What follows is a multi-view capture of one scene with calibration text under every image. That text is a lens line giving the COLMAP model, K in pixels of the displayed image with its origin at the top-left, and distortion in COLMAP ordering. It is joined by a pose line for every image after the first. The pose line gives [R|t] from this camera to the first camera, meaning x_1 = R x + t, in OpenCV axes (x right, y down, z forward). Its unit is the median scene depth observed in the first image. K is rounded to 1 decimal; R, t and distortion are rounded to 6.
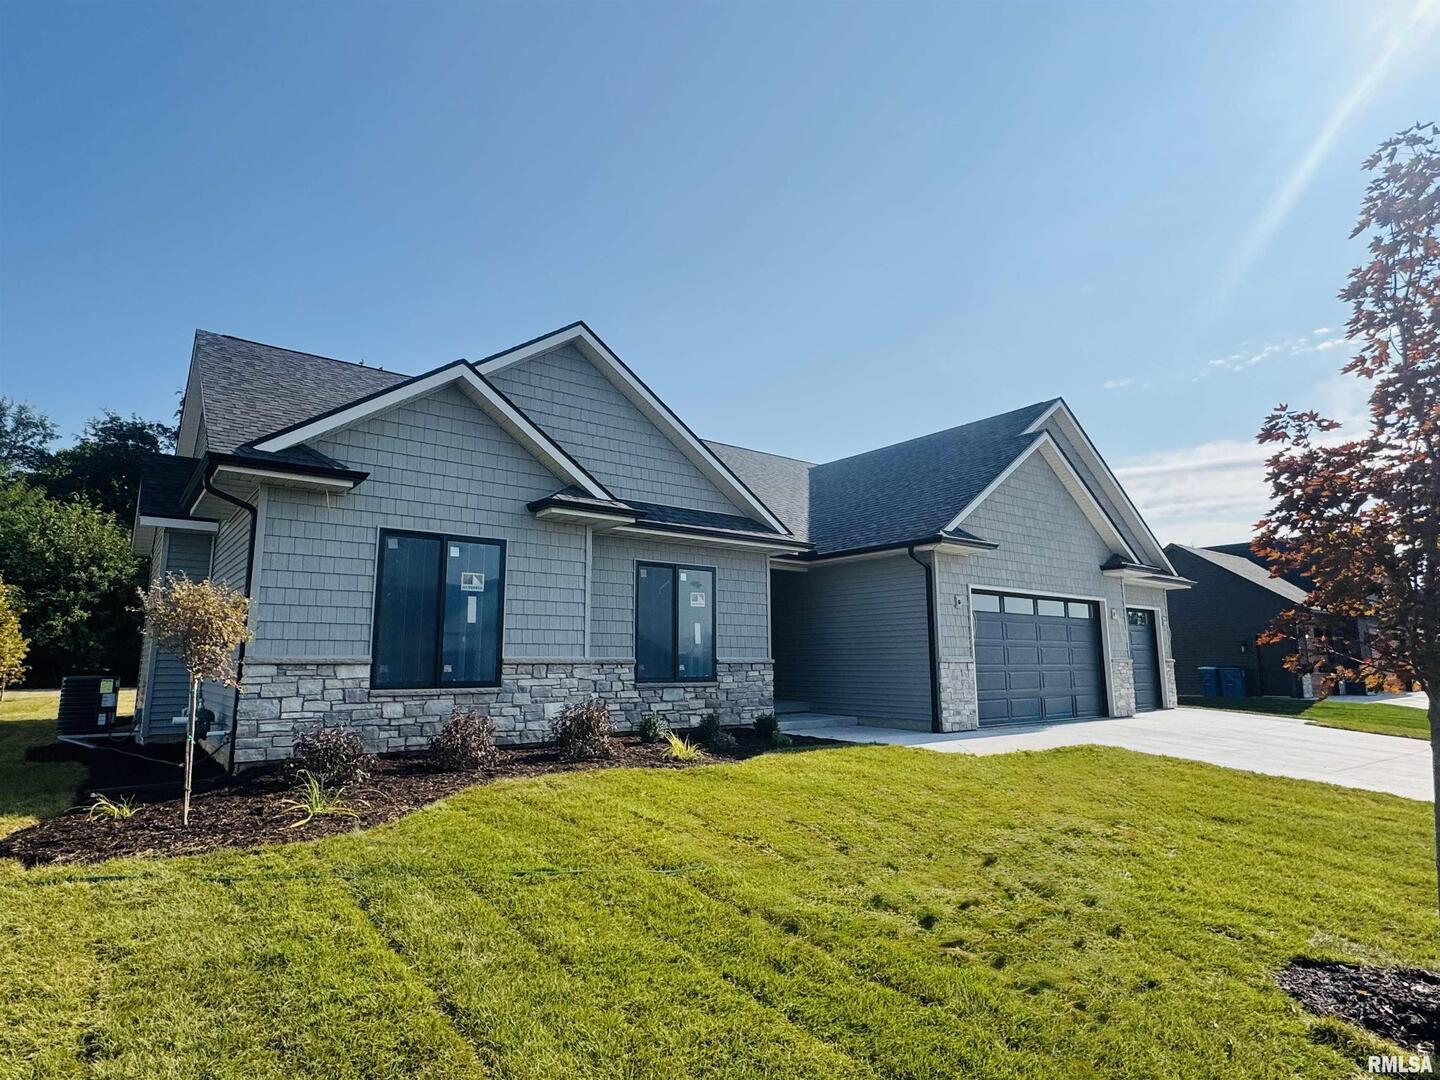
lens RADIAL K [[795.5, 0, 720.0], [0, 795.5, 540.0], [0, 0, 1]] dist [-0.001124, 0.000657]
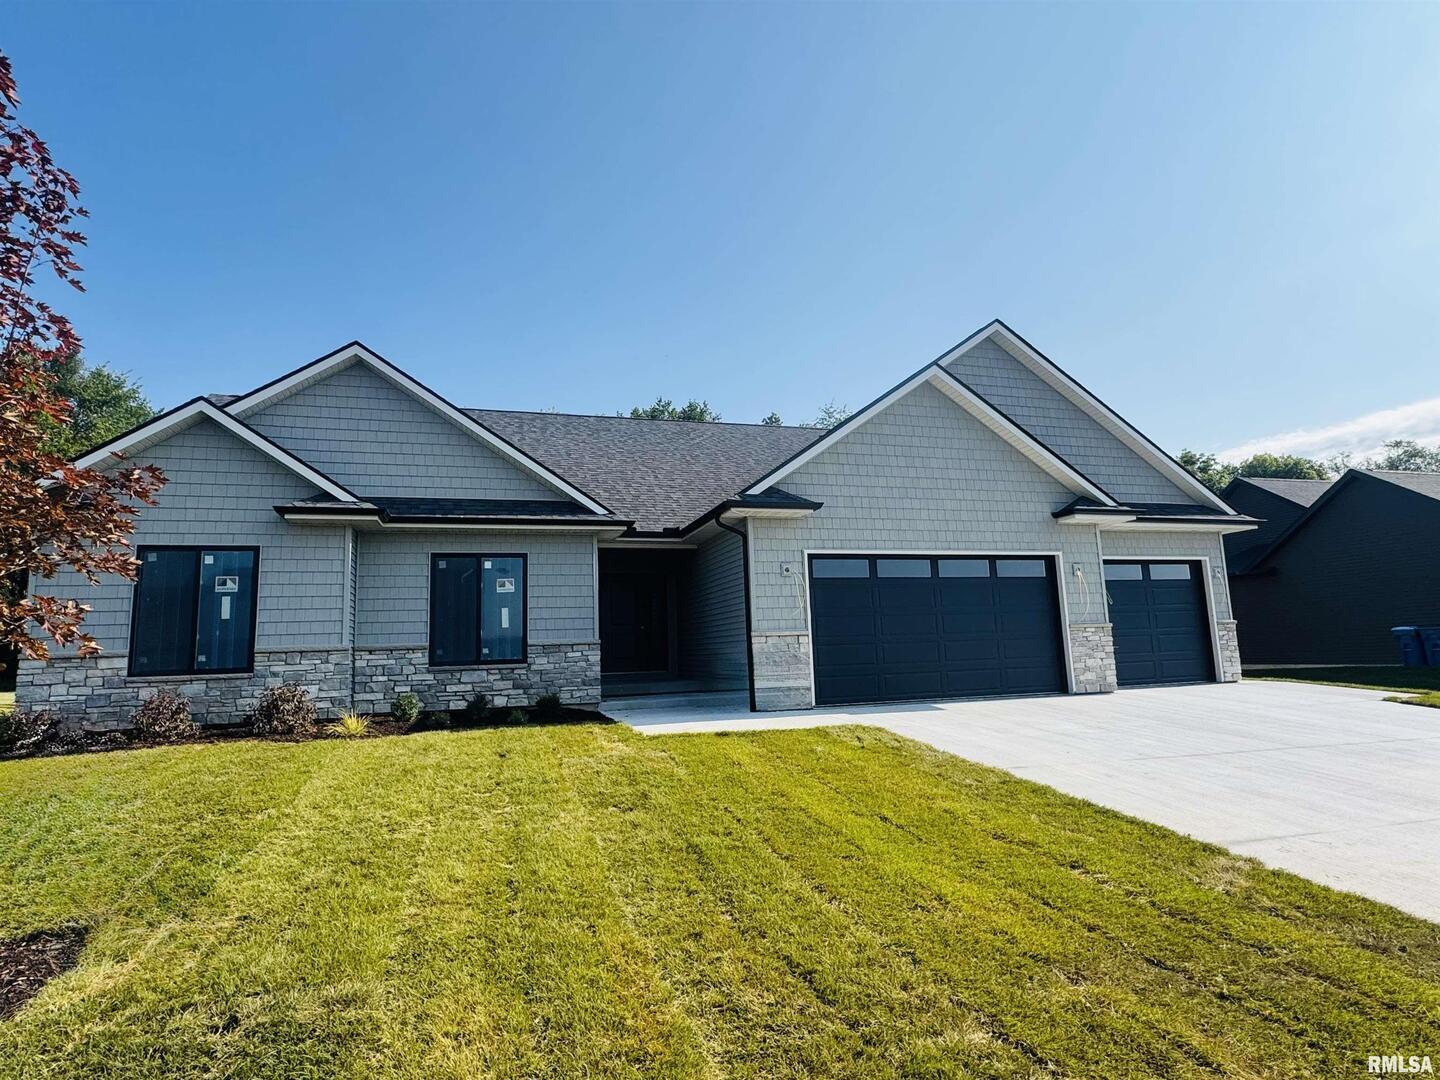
lens RADIAL K [[795.5, 0, 720.0], [0, 795.5, 540.0], [0, 0, 1]] dist [-0.001124, 0.000657]
pose [[0.930488, -0.082100, -0.357004, 0.668651], [0.088087, 0.996113, 0.000513, 0.043516], [0.355574, -0.031925, 0.934103, 0.139583]]
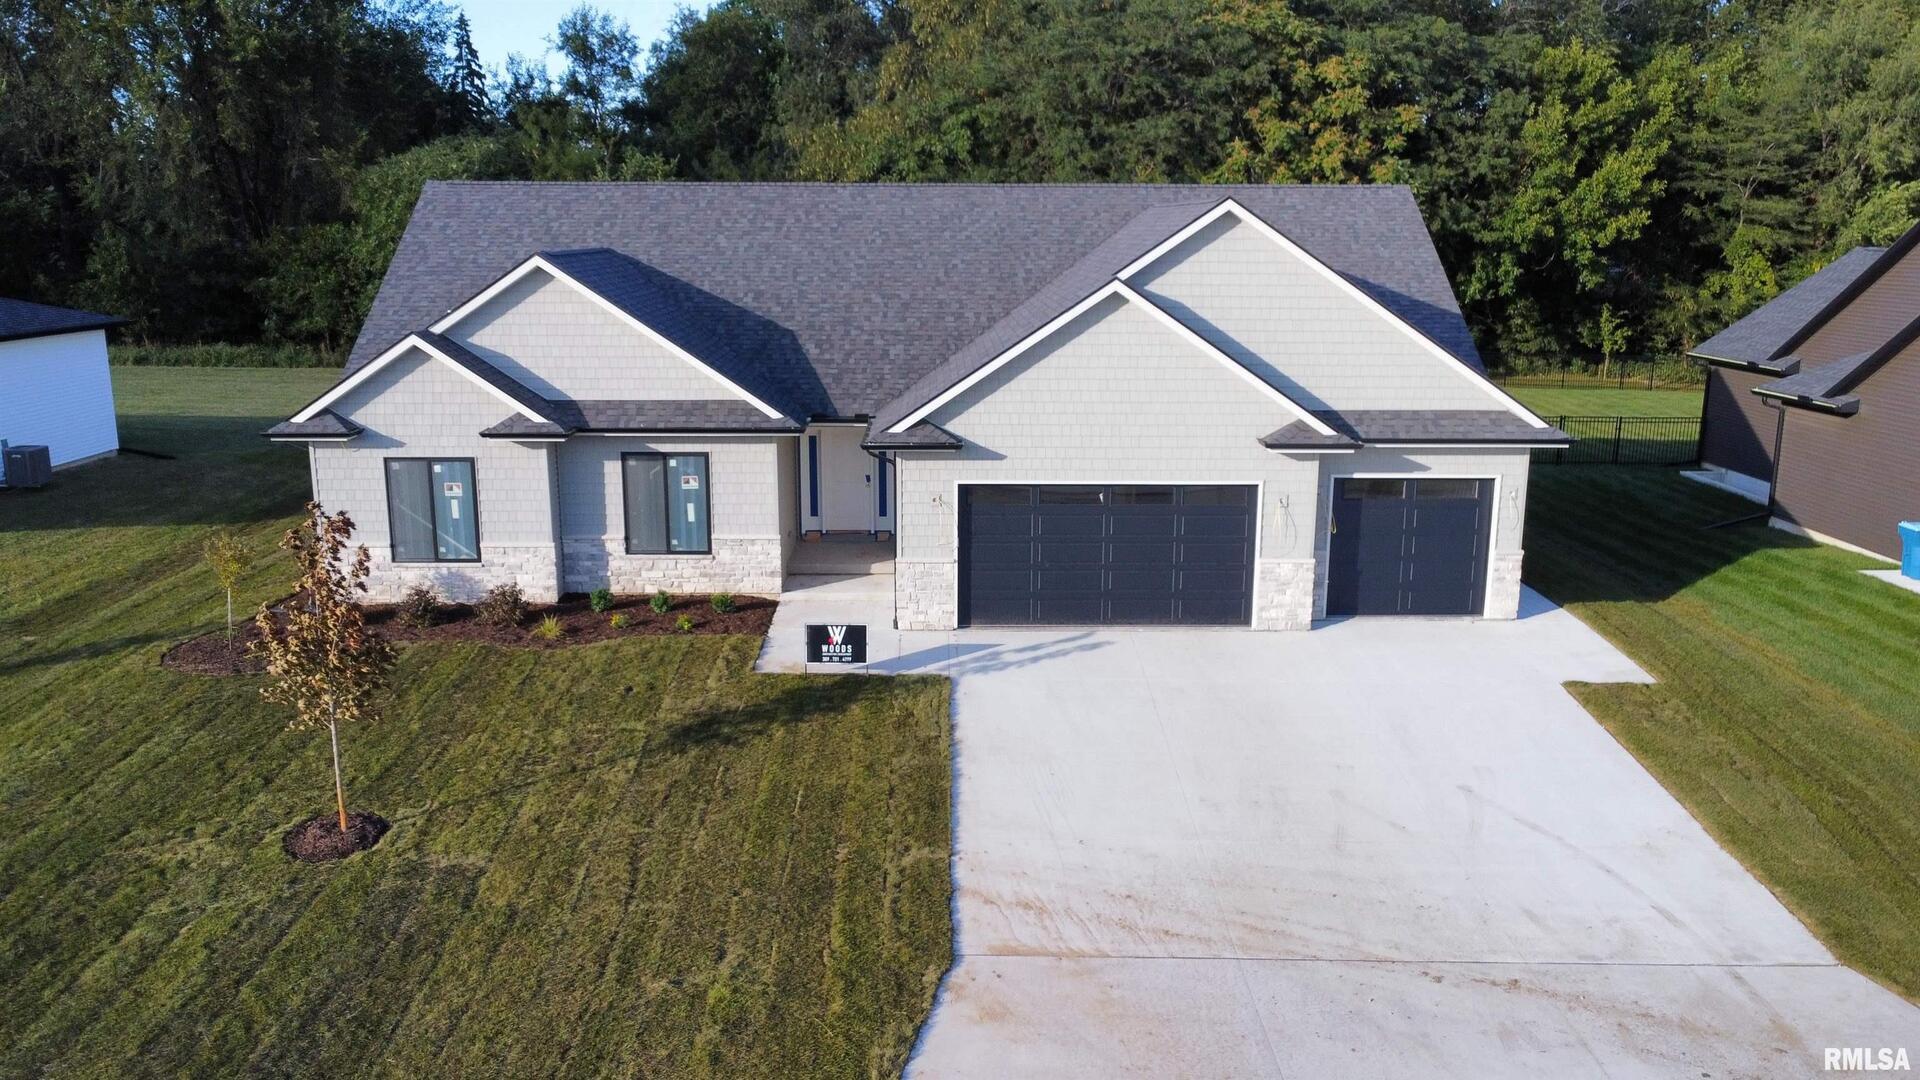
lens RADIAL K [[1558.9, 0, 960.0], [0, 1558.9, 540.0], [0, 0, 1]] dist [0.076353, 0.003714]
pose [[0.773537, 0.133916, -0.619441, 1.761819], [0.099470, 0.939651, 0.327355, -0.569895], [0.625897, -0.314837, 0.713534, -0.364228]]
